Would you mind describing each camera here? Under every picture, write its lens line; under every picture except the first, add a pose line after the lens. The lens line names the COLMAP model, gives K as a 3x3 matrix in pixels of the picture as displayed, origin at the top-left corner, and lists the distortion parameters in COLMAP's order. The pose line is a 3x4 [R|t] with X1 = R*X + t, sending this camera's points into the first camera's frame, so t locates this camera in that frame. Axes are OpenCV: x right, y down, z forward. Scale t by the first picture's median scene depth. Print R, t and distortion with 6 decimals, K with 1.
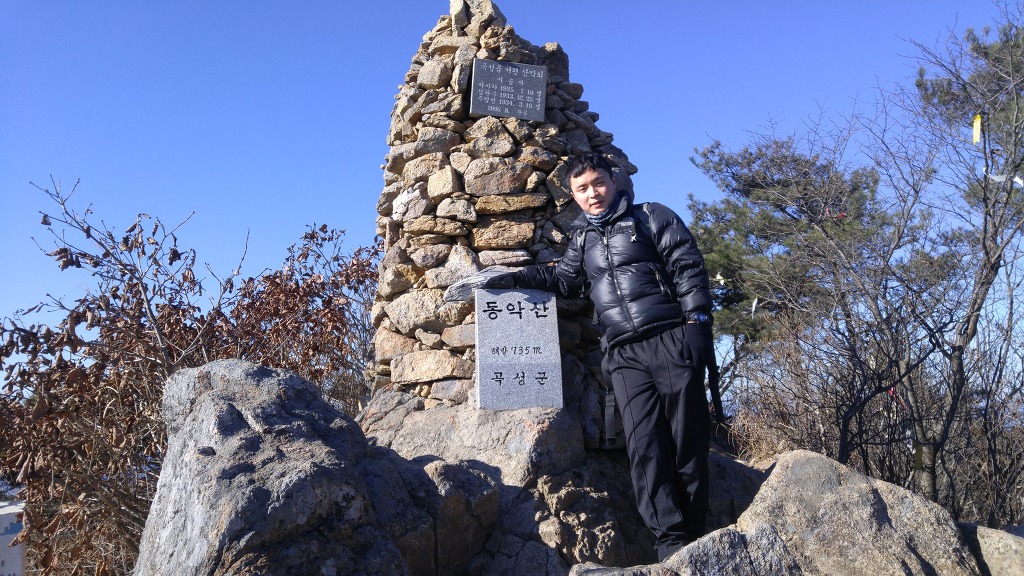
lens RADIAL K [[766.6, 0, 522.9], [0, 766.6, 268.8], [0, 0, 1]] dist [0.011485, -0.007798]
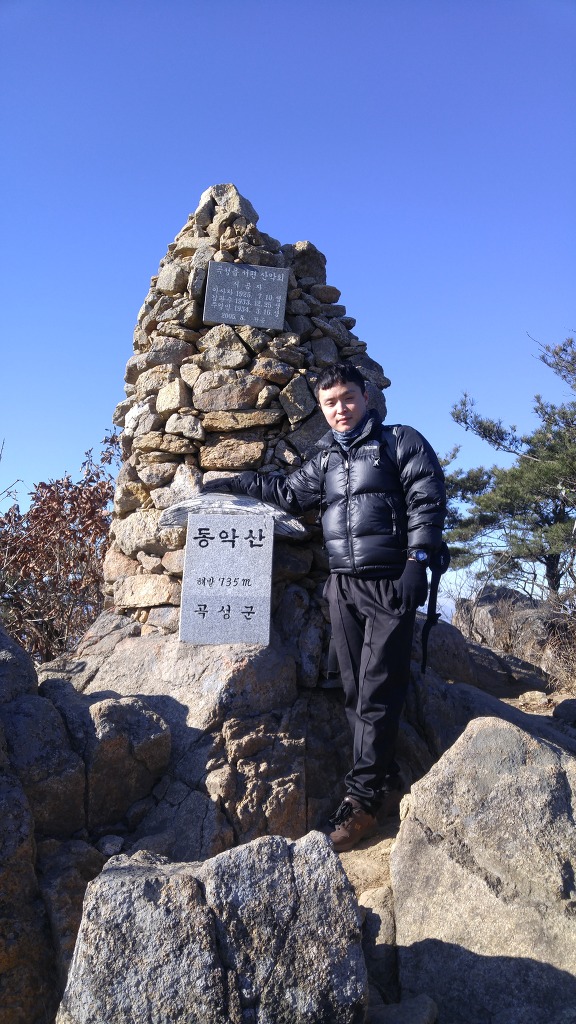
lens RADIAL K [[766.6, 0, 289.5], [0, 766.6, 522.6], [0, 0, 1]] dist [0.011485, -0.007798]
pose [[0.988566, 0.035218, -0.146616, 0.189832], [-0.023495, 0.996442, 0.080934, -0.039950], [0.148945, -0.076564, 0.985877, 0.085207]]
